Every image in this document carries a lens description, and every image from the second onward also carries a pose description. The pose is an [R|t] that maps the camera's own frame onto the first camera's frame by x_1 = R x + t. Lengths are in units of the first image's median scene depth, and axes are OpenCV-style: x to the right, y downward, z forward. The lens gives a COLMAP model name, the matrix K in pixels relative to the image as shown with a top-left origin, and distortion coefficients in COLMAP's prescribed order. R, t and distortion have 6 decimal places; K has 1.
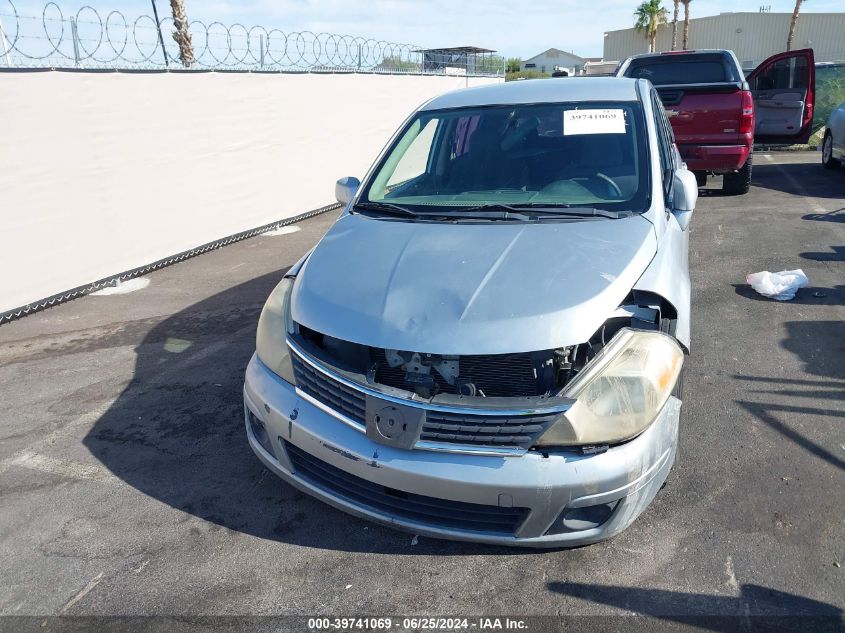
lens RADIAL K [[698.4, 0, 422.5], [0, 698.4, 316.5], [0, 0, 1]] dist [0.000519, -0.001595]
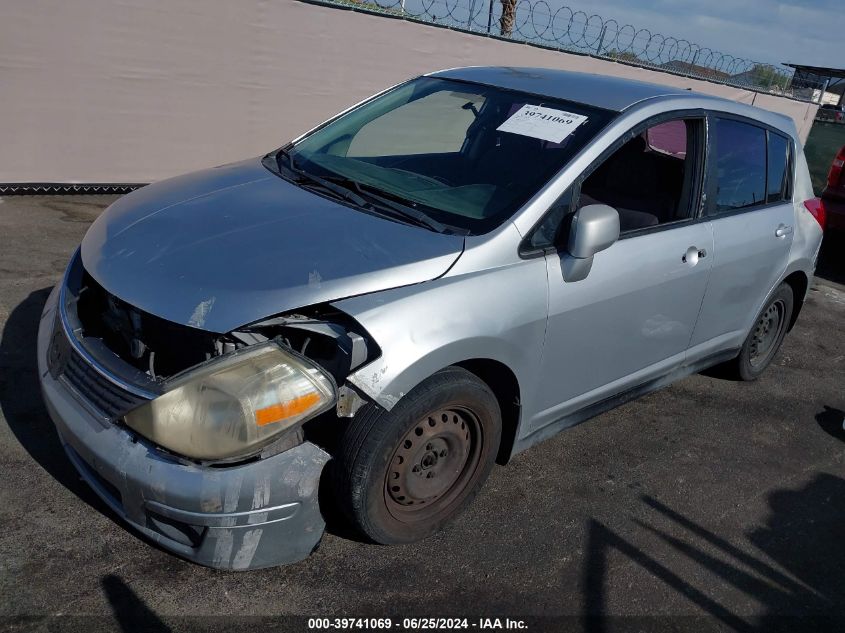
lens RADIAL K [[698.4, 0, 422.5], [0, 698.4, 316.5], [0, 0, 1]] dist [0.000519, -0.001595]
pose [[0.851337, 0.337648, -0.401521, 0.618030], [-0.325766, 0.940159, 0.099887, -0.123027], [0.411220, 0.045764, 0.910387, 0.259748]]
